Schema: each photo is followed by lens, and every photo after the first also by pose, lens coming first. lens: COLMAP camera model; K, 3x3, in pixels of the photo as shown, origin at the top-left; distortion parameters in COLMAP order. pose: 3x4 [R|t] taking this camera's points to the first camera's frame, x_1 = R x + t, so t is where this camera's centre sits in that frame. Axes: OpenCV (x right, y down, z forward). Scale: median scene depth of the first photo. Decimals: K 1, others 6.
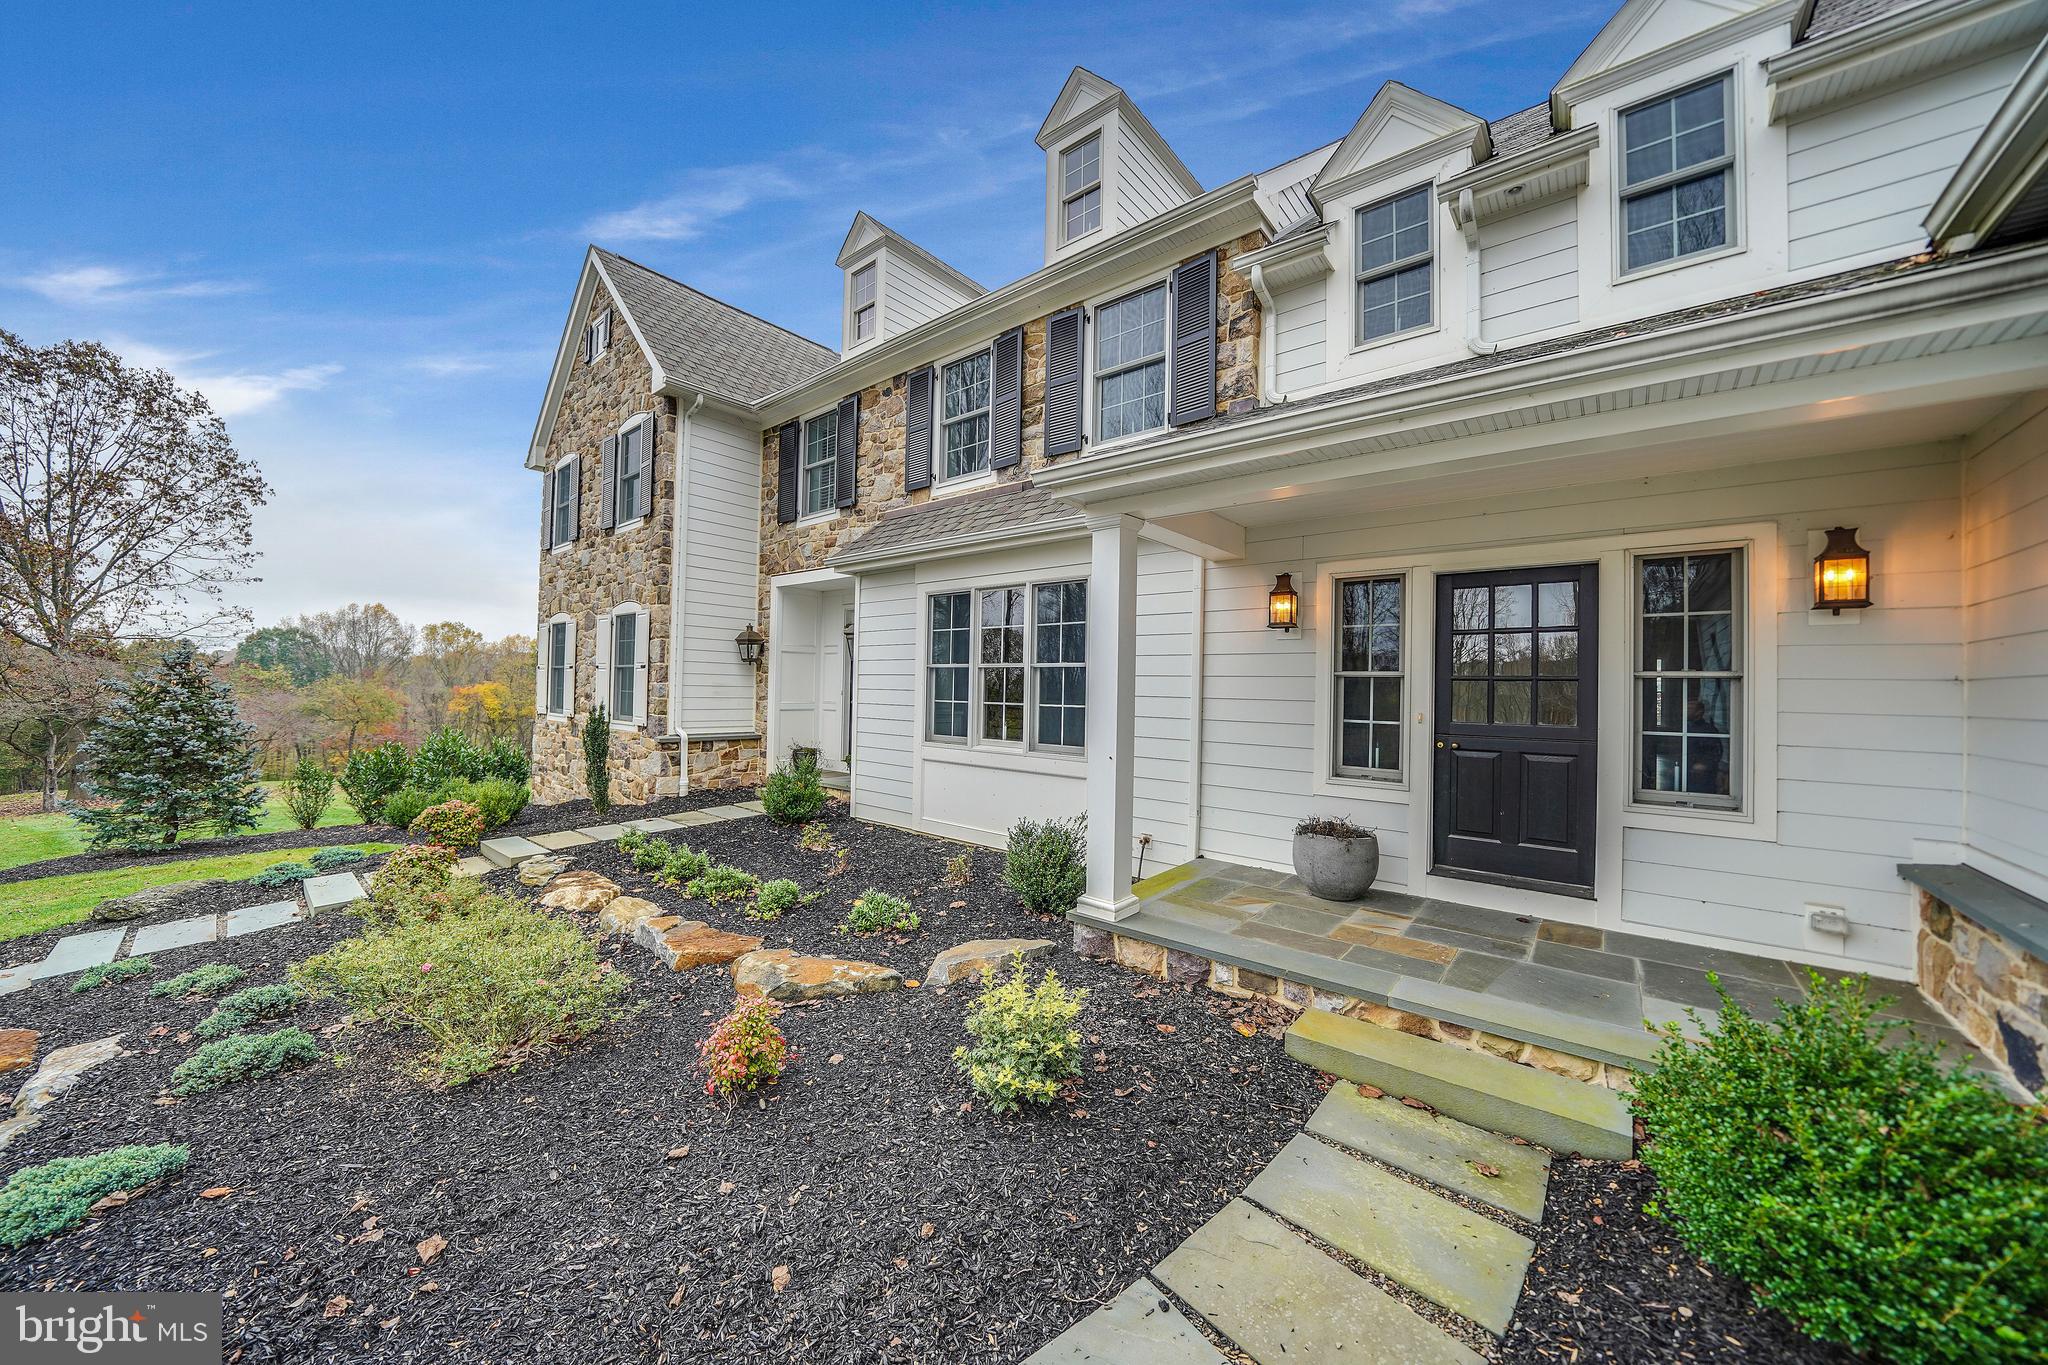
lens RADIAL K [[714.2, 0, 1010.1], [0, 714.2, 678.1], [0, 0, 1]] dist [-0.020605, -0.000026]
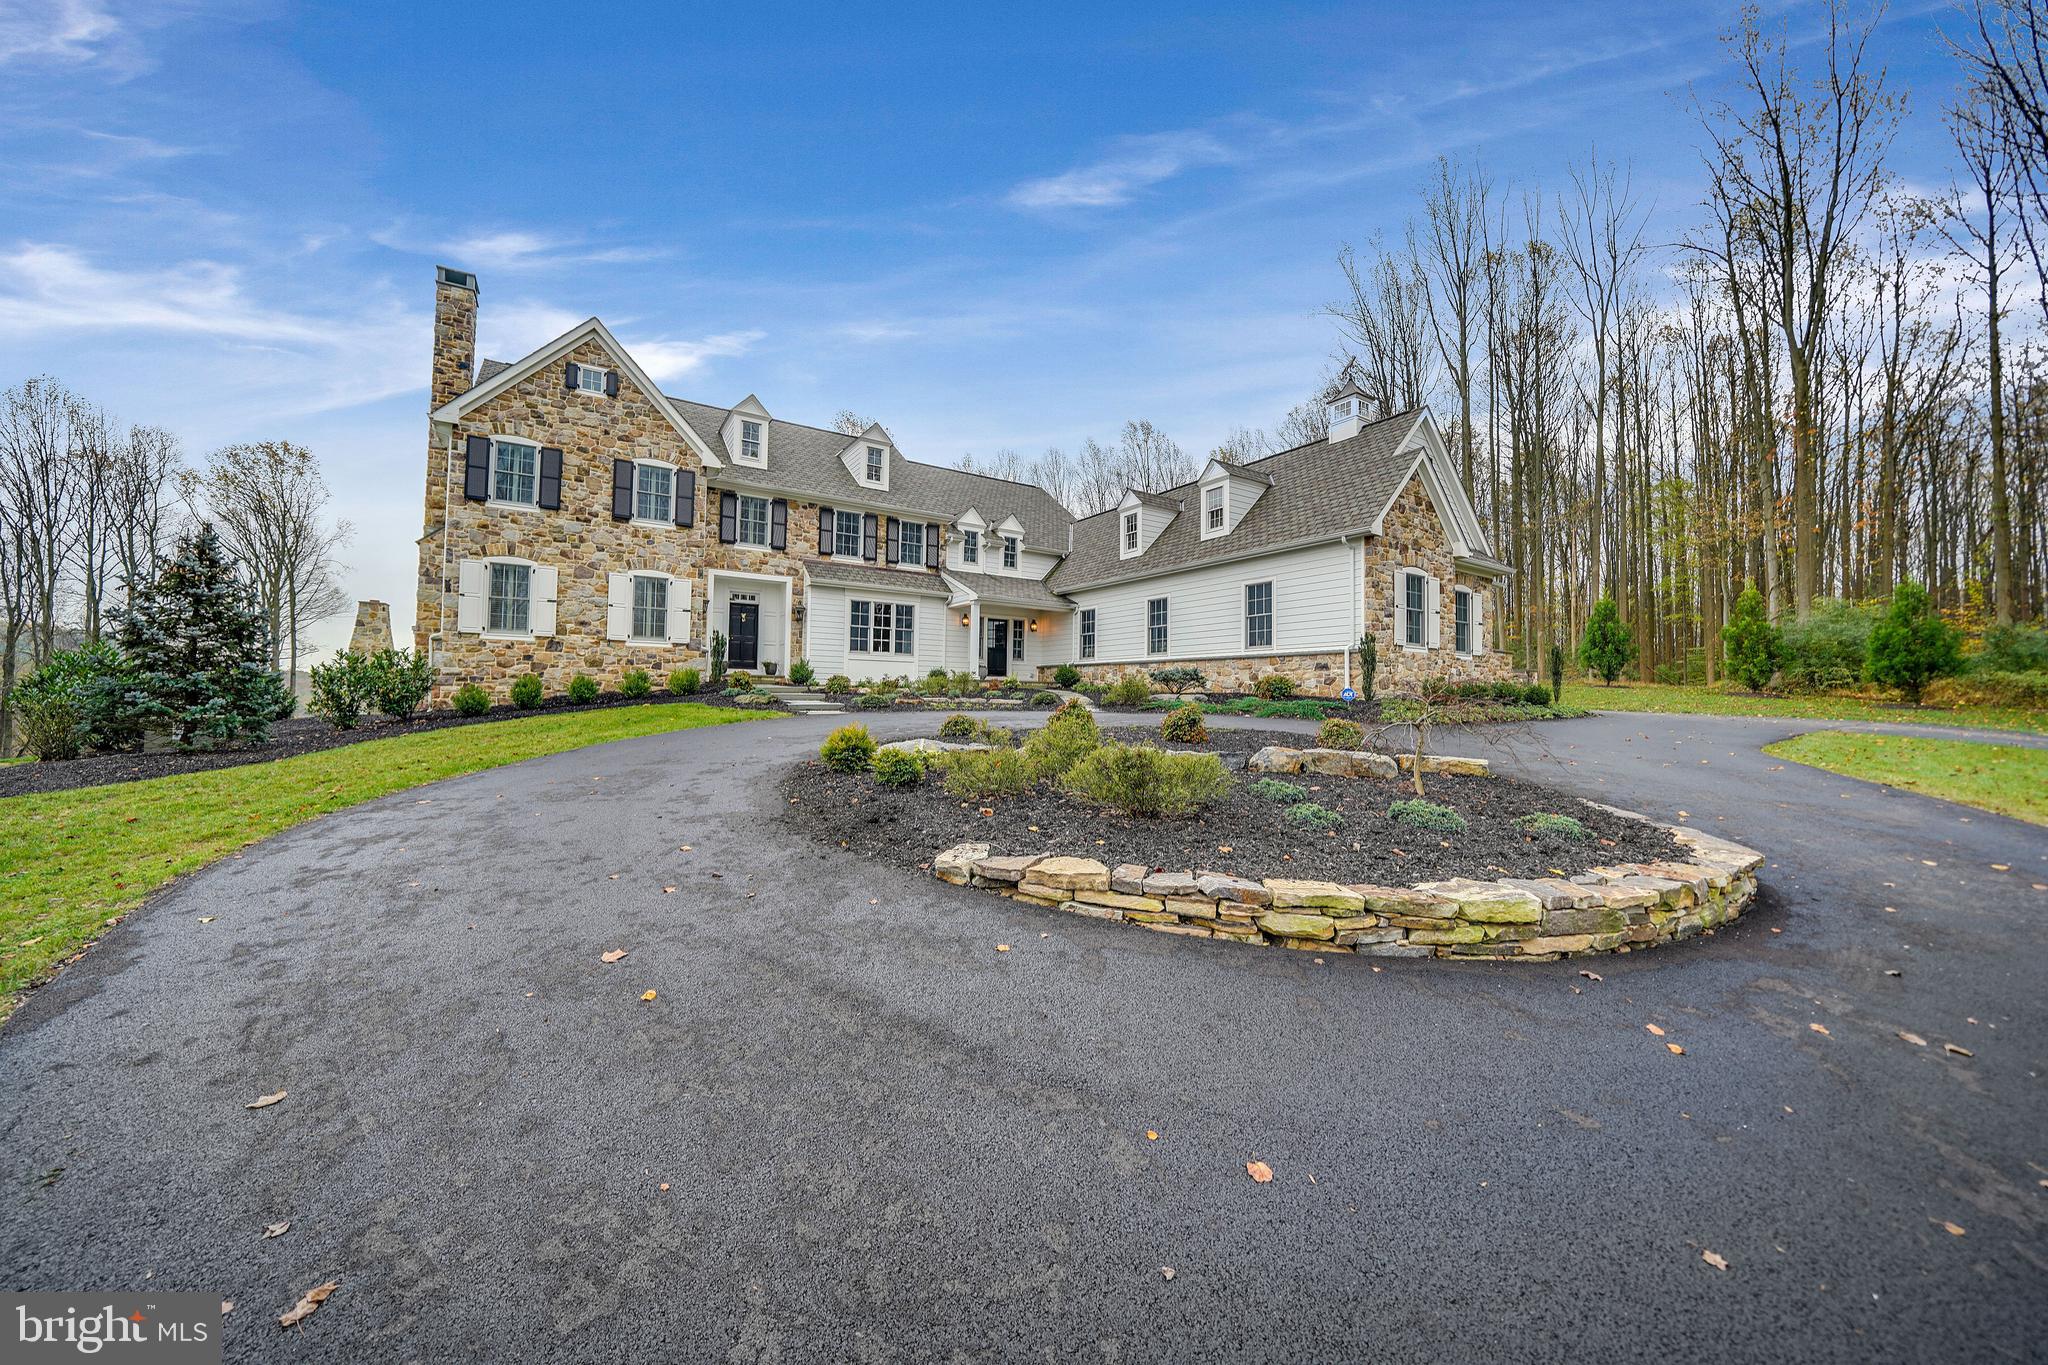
lens RADIAL K [[714.2, 0, 1010.1], [0, 714.2, 678.1], [0, 0, 1]] dist [-0.020605, -0.000026]
pose [[0.292638, 0.010146, 0.956169, -2.714659], [-0.024700, 0.999690, -0.003049, 0.189355], [-0.955904, -0.022725, 0.292798, -0.433136]]
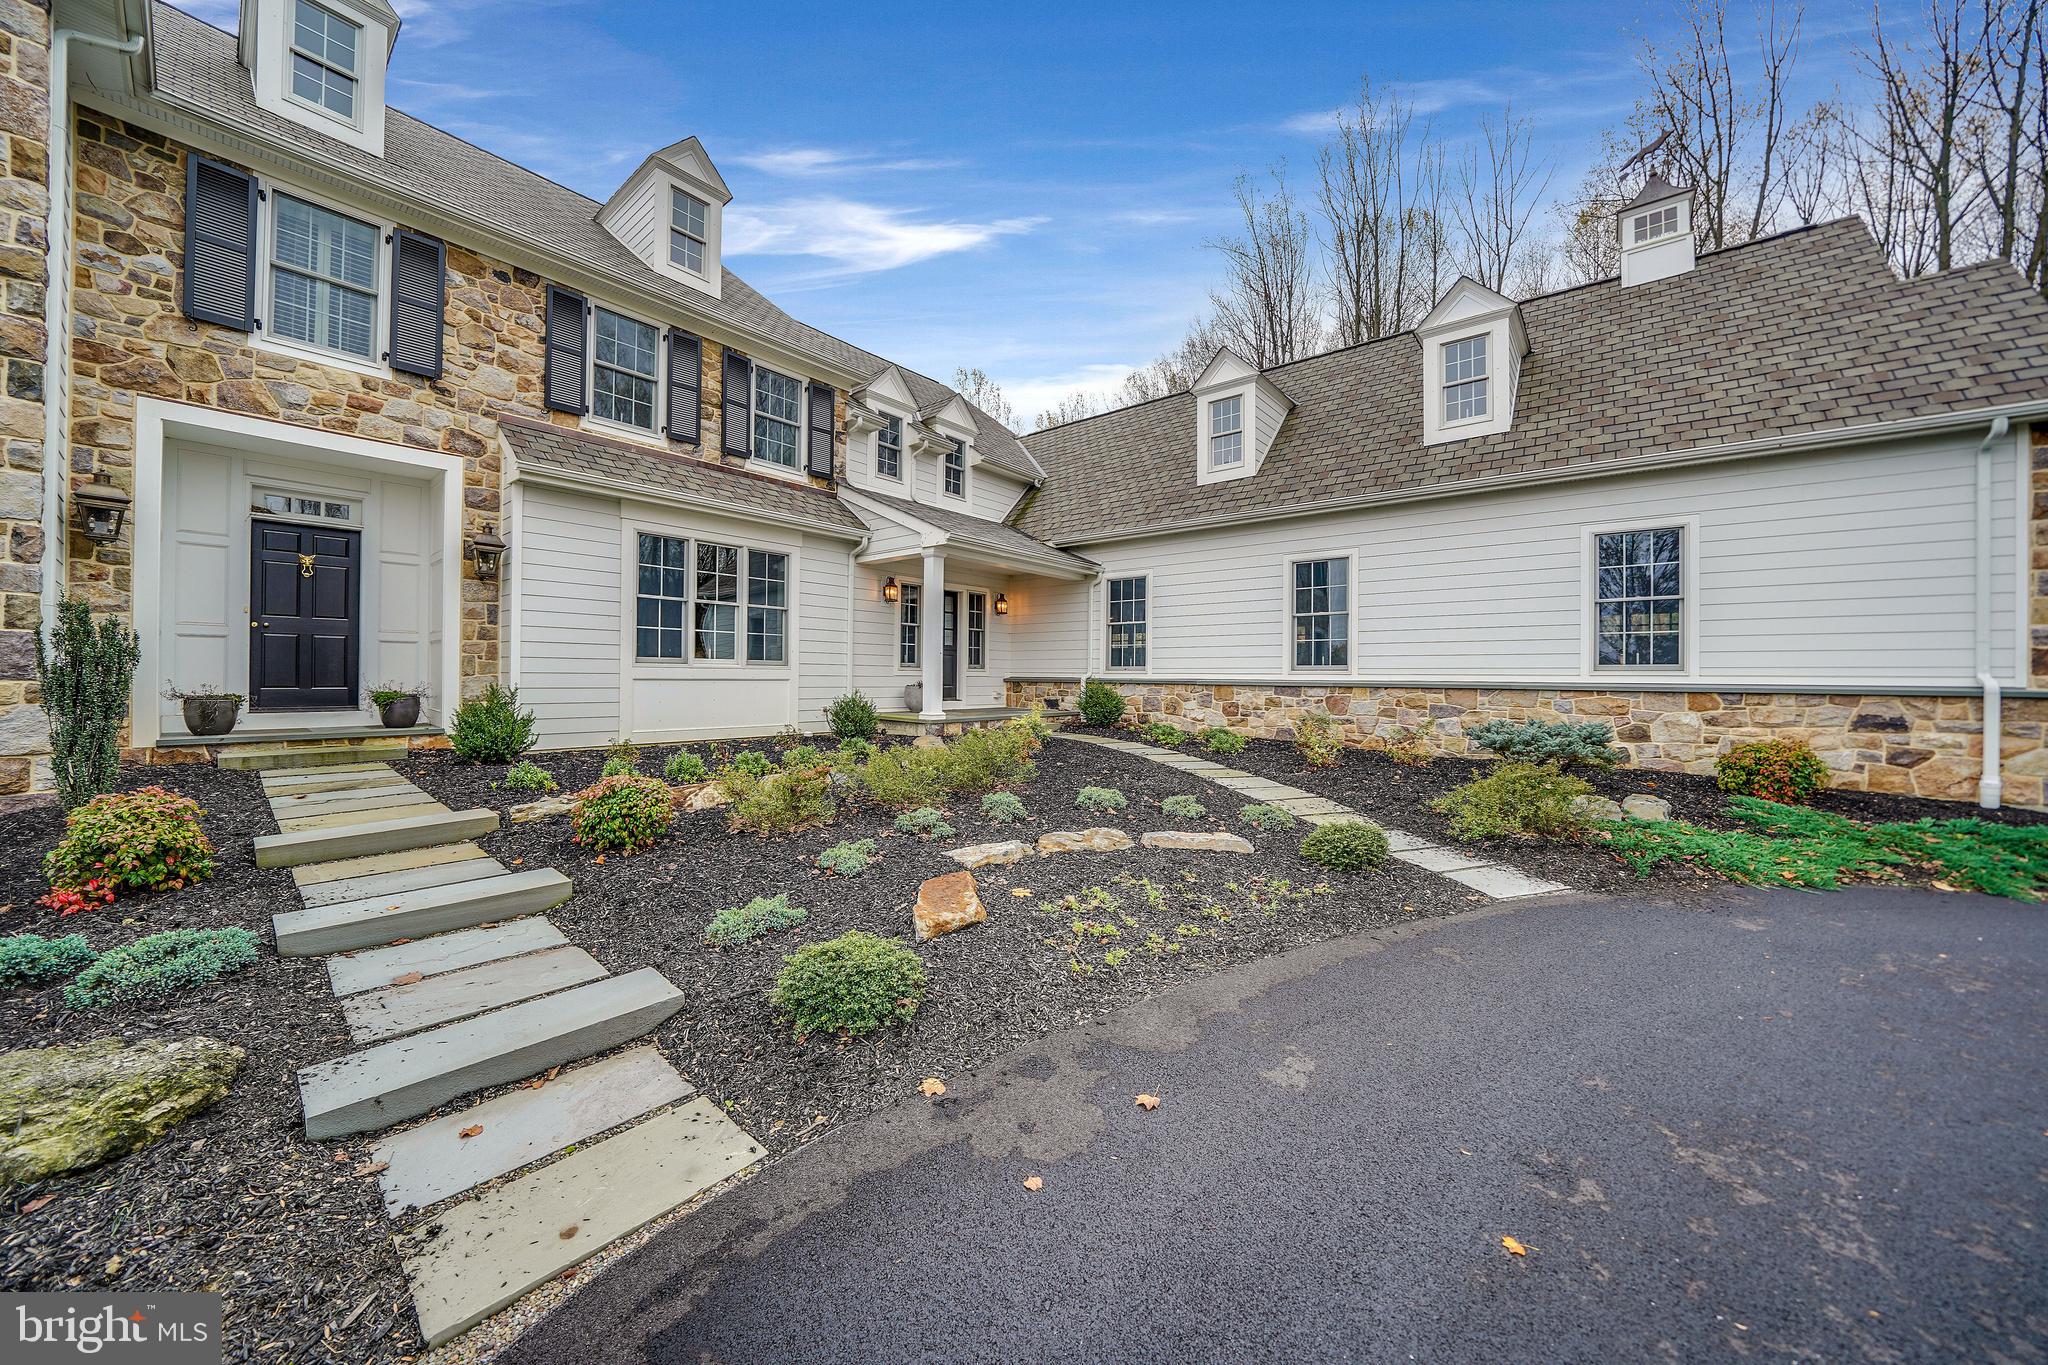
lens RADIAL K [[714.2, 0, 1010.1], [0, 714.2, 678.1], [0, 0, 1]] dist [-0.020605, -0.000026]
pose [[-0.008935, -0.023937, 0.999674, -1.295586], [-0.026140, 0.999377, 0.023696, 0.074446], [-0.999618, -0.025920, -0.009555, 0.443375]]
